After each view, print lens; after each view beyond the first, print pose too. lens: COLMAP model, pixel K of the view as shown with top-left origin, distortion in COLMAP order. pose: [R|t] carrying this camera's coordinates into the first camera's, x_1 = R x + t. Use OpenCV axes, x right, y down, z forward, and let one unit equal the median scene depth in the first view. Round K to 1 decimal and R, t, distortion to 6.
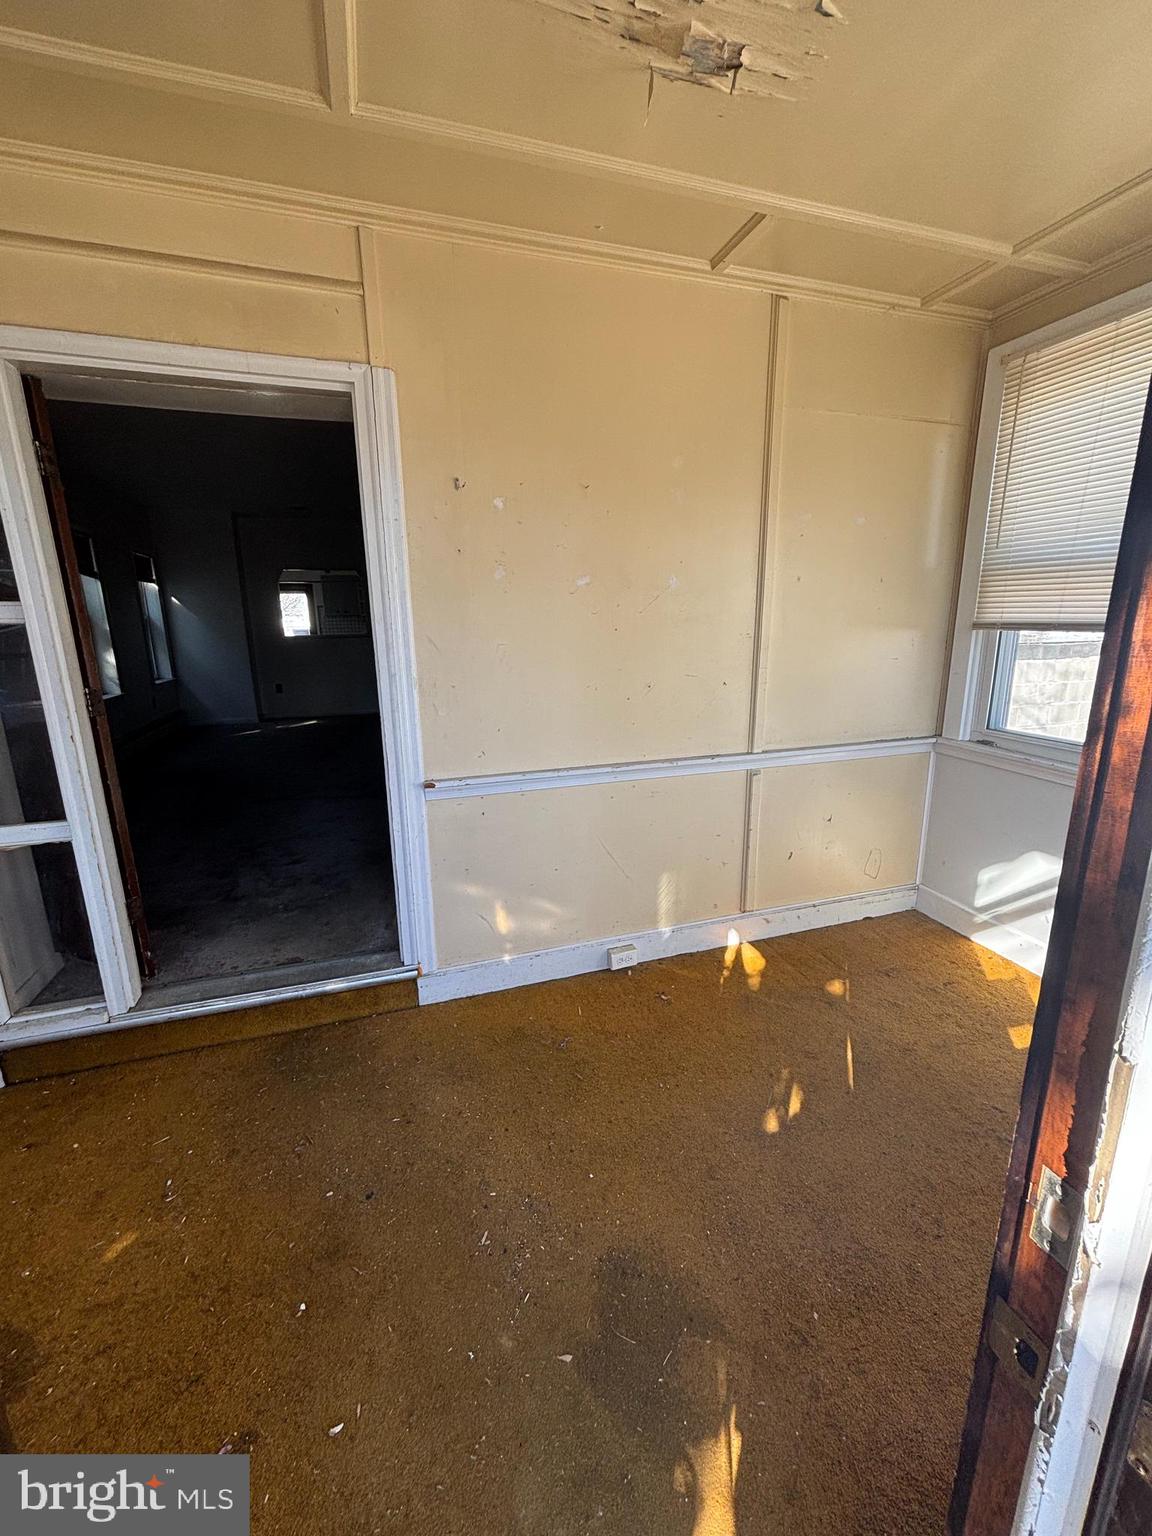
lens RADIAL K [[615.9, 0, 568.1], [0, 615.9, 758.9], [0, 0, 1]] dist [-0.009520, 0.000122]
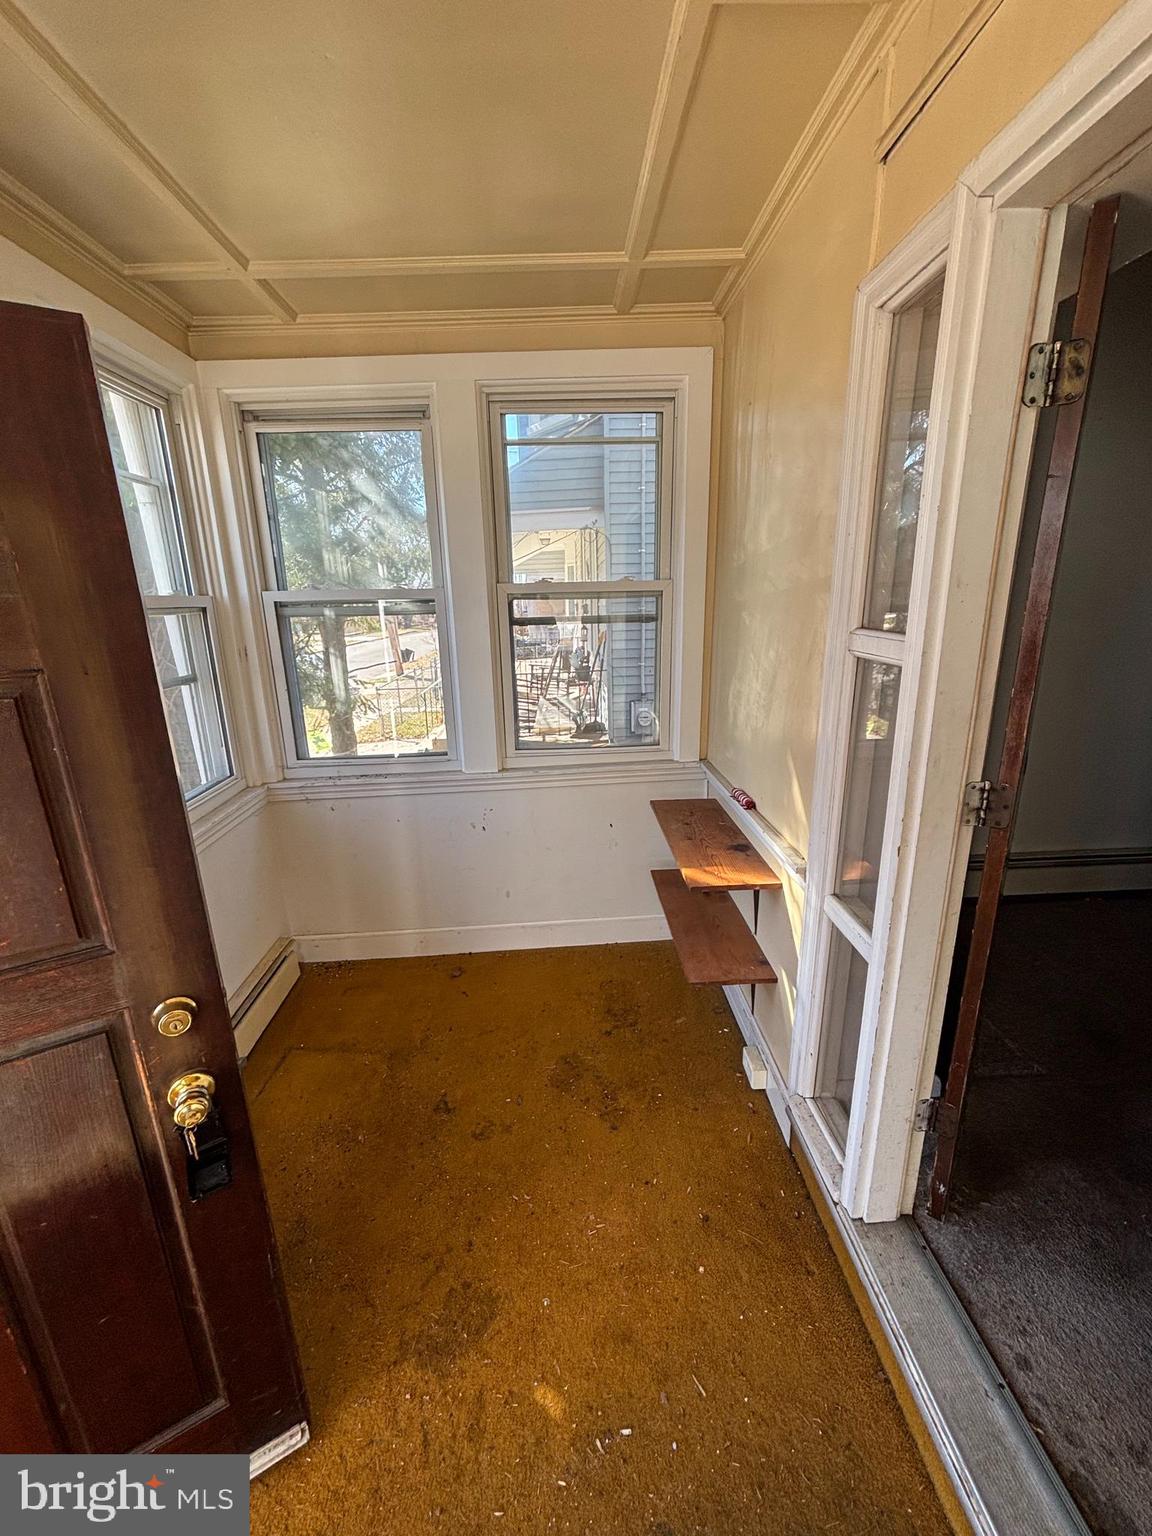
lens RADIAL K [[623.3, 0, 584.7], [0, 623.3, 771.9], [0, 0, 1]] dist [-0.027972, 0.000686]
pose [[-0.263242, 0.288053, -0.920722, -0.190880], [-0.179626, 0.923059, 0.340141, -0.218943], [0.947860, 0.254925, -0.191246, 0.785773]]
